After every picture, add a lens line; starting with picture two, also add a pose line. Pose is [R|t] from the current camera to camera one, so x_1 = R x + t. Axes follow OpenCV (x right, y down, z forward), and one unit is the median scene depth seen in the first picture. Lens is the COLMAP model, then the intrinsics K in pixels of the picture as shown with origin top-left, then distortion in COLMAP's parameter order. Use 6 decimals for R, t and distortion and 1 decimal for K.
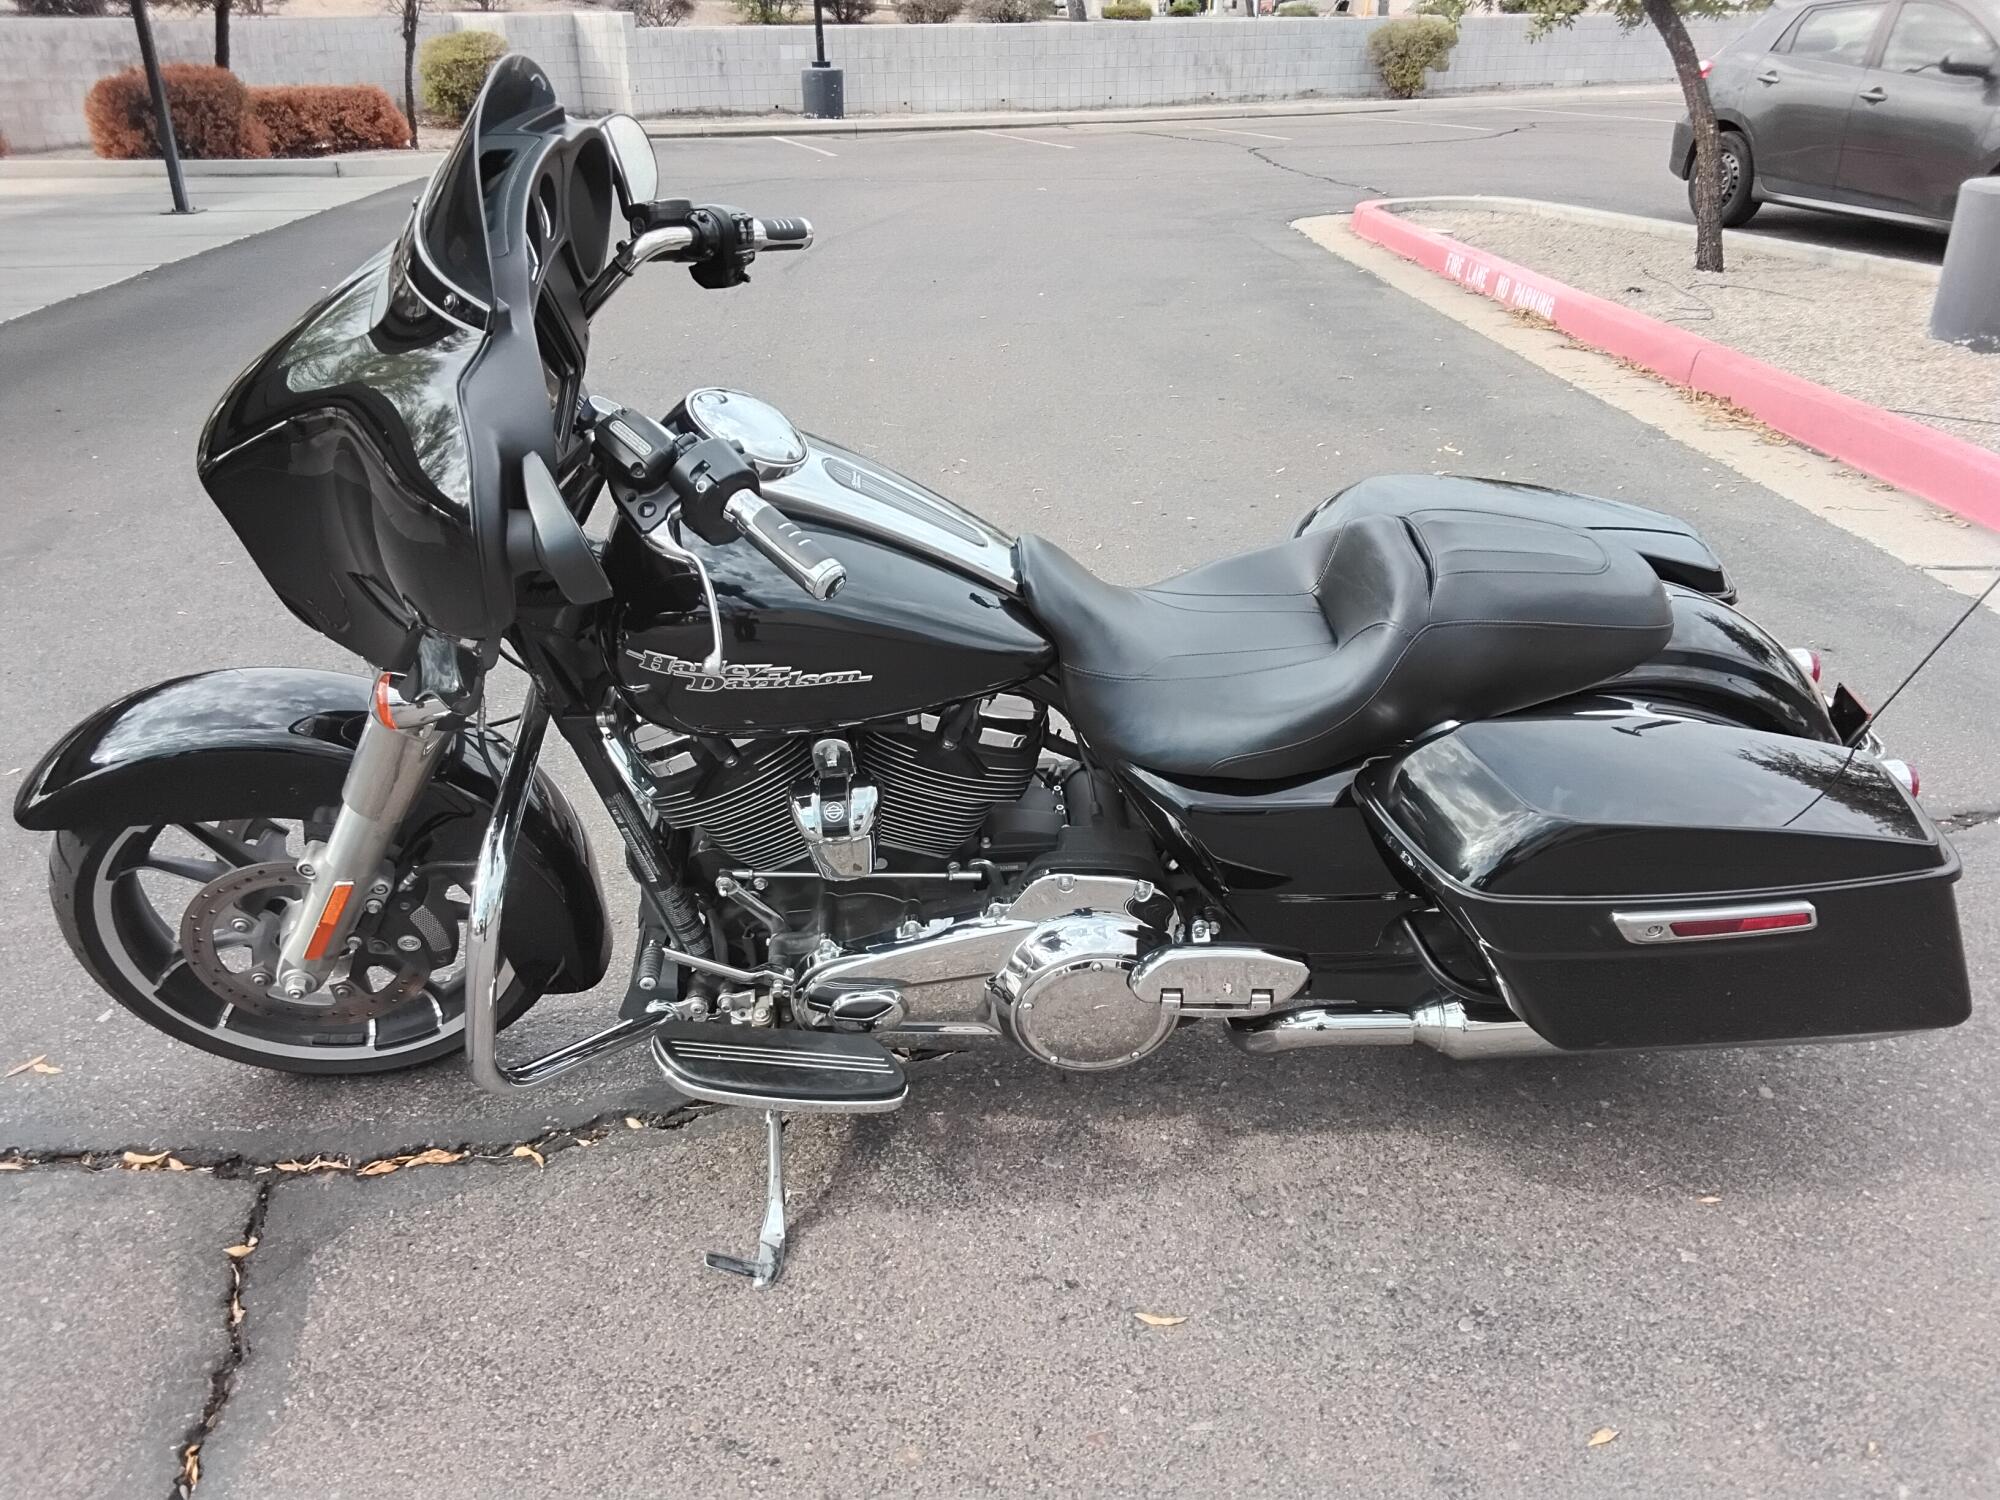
lens RADIAL K [[1429.8, 0, 990.5], [0, 1429.8, 743.7], [0, 0, 1]] dist [0.103177, 0.000173]
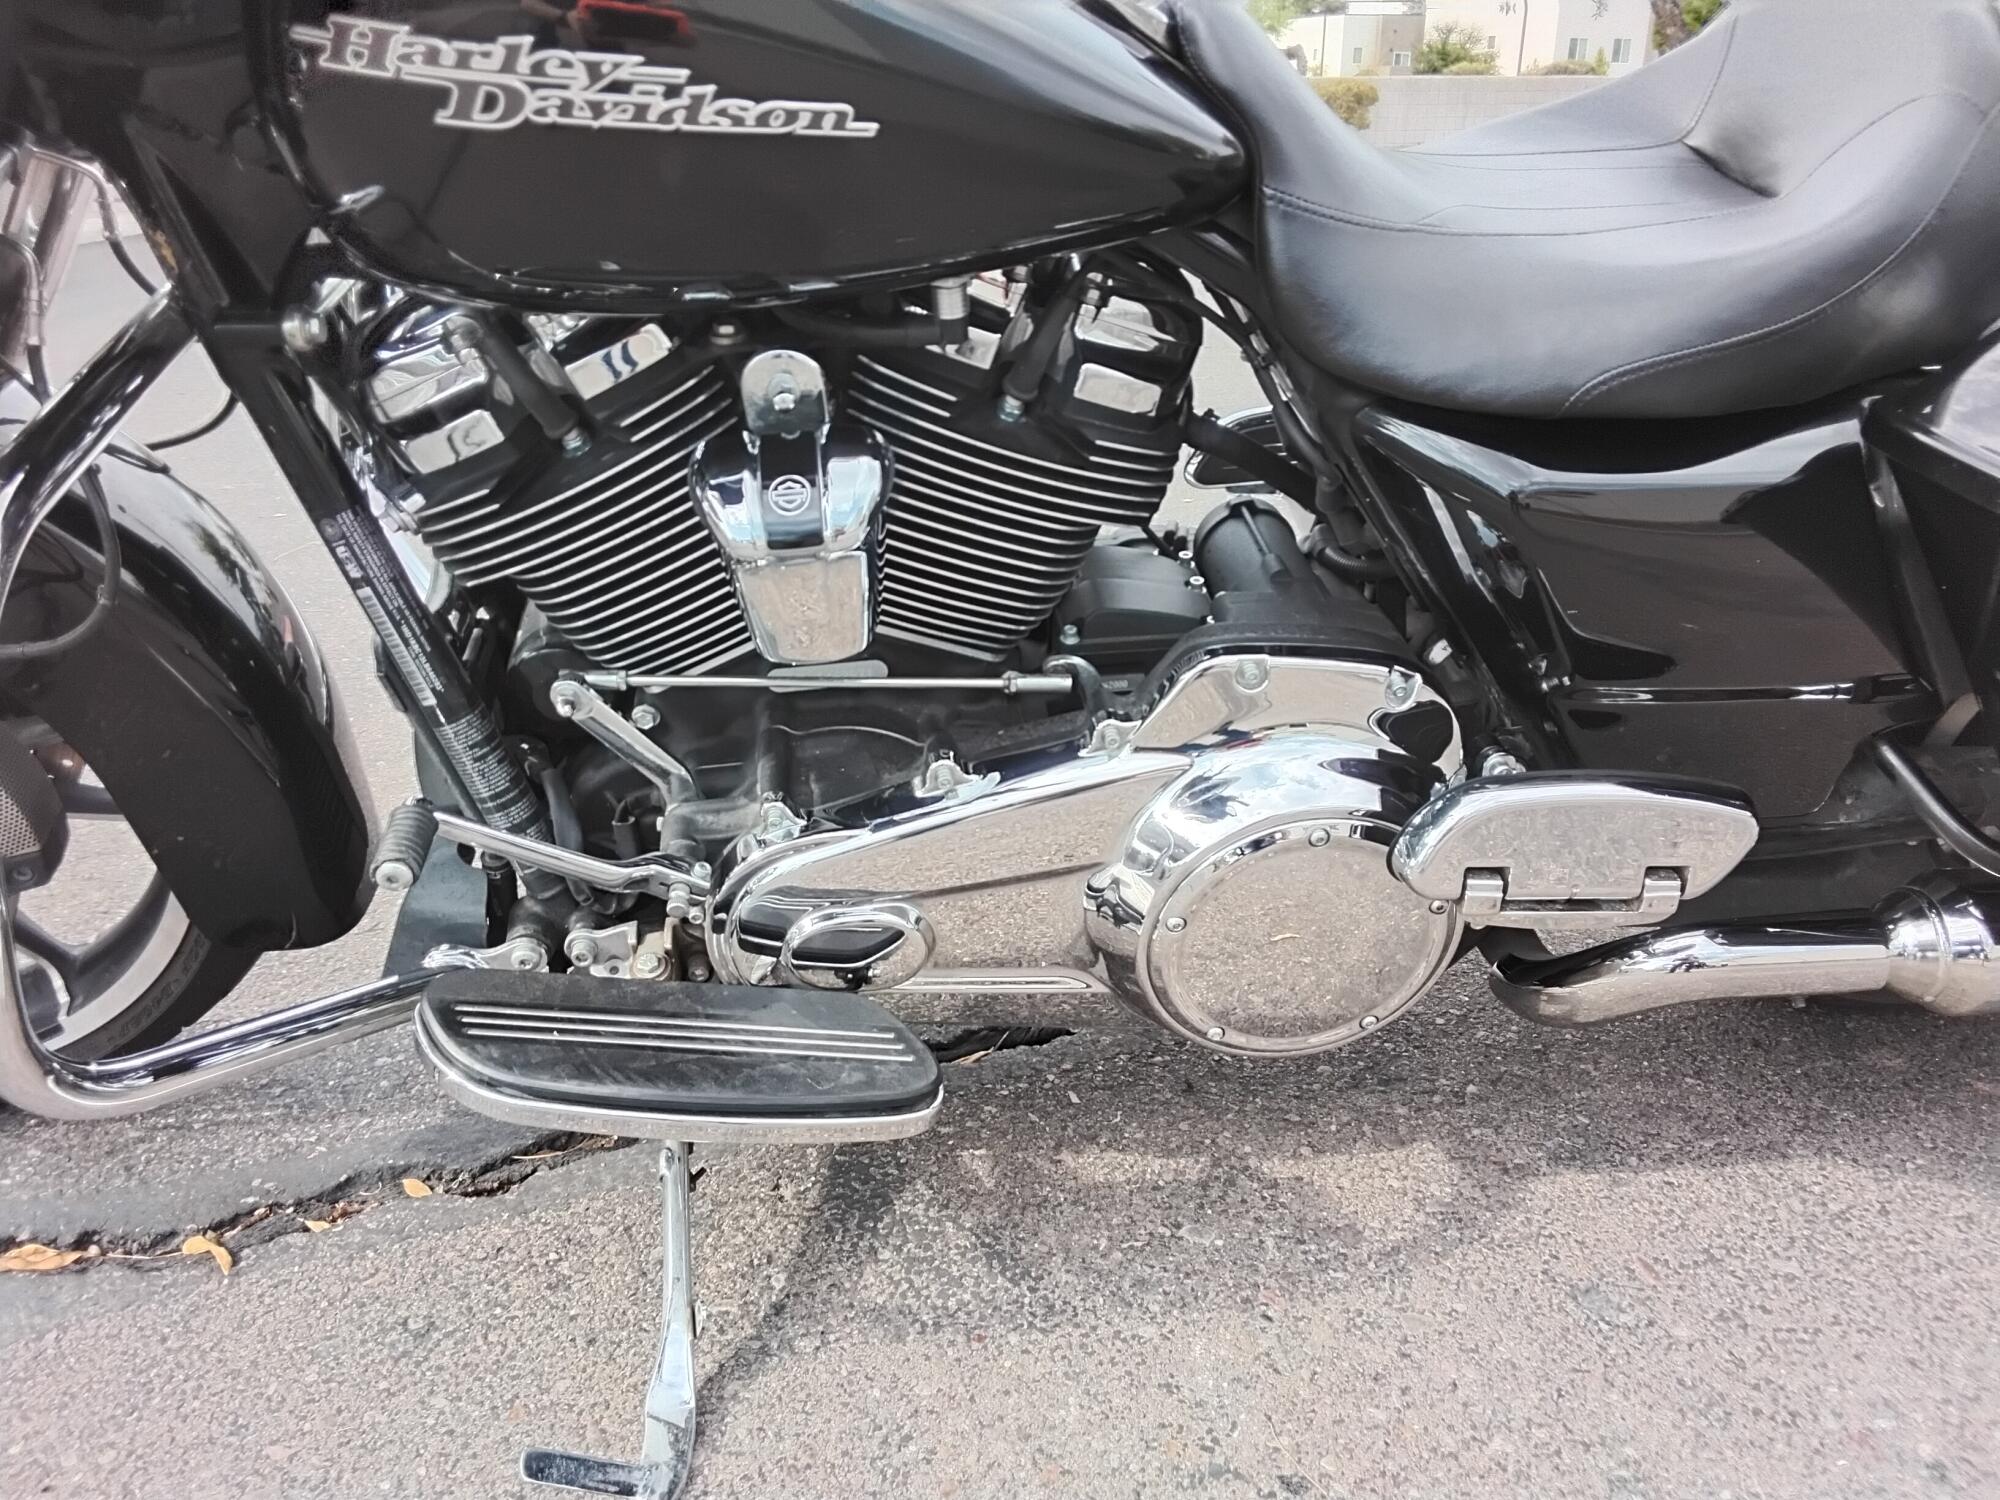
lens RADIAL K [[1452.4, 0, 1000.0], [0, 1452.4, 750.0], [0, 0, 1]] dist [0.108183, -0.120614]
pose [[0.998362, -0.014843, 0.055250, -0.061597], [0.017292, 0.998877, -0.044108, 0.138958], [-0.054533, 0.044991, 0.997498, 0.470492]]
